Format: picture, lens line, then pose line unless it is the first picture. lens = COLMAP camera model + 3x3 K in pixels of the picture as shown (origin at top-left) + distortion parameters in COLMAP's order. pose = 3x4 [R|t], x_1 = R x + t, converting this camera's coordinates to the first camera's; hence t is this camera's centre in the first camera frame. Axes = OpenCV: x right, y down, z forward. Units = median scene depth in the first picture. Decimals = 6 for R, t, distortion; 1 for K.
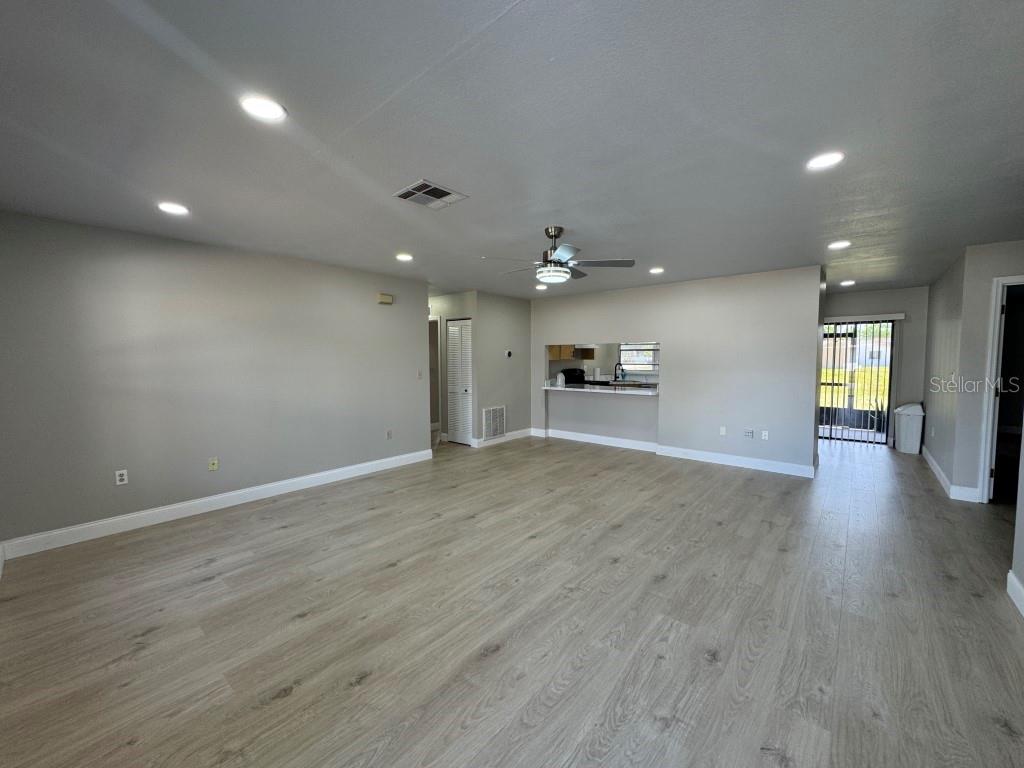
lens RADIAL K [[408.1, 0, 512.3], [0, 408.1, 383.8], [0, 0, 1]] dist [-0.001680, 0.000652]
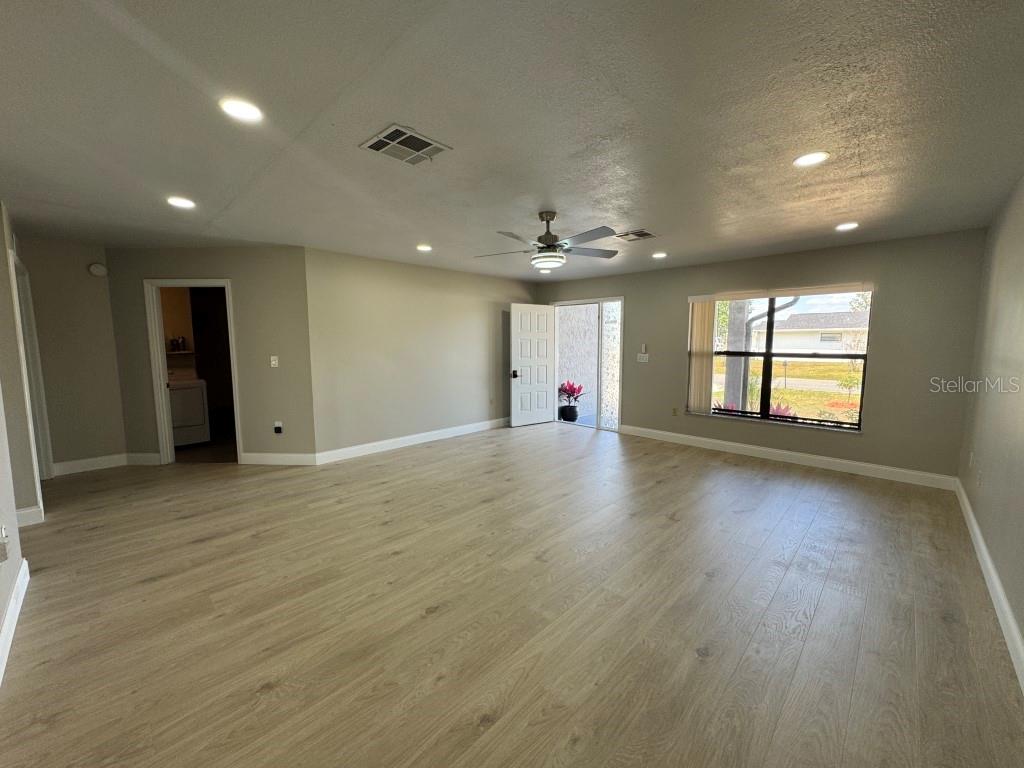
lens RADIAL K [[408.1, 0, 511.4], [0, 408.1, 384.4], [0, 0, 1]] dist [-0.001680, 0.000652]
pose [[-0.998321, 0.000584, 0.057929, 0.122135], [0.010009, 0.986653, 0.162531, -0.120003], [-0.057060, 0.162838, -0.985001, 1.887864]]
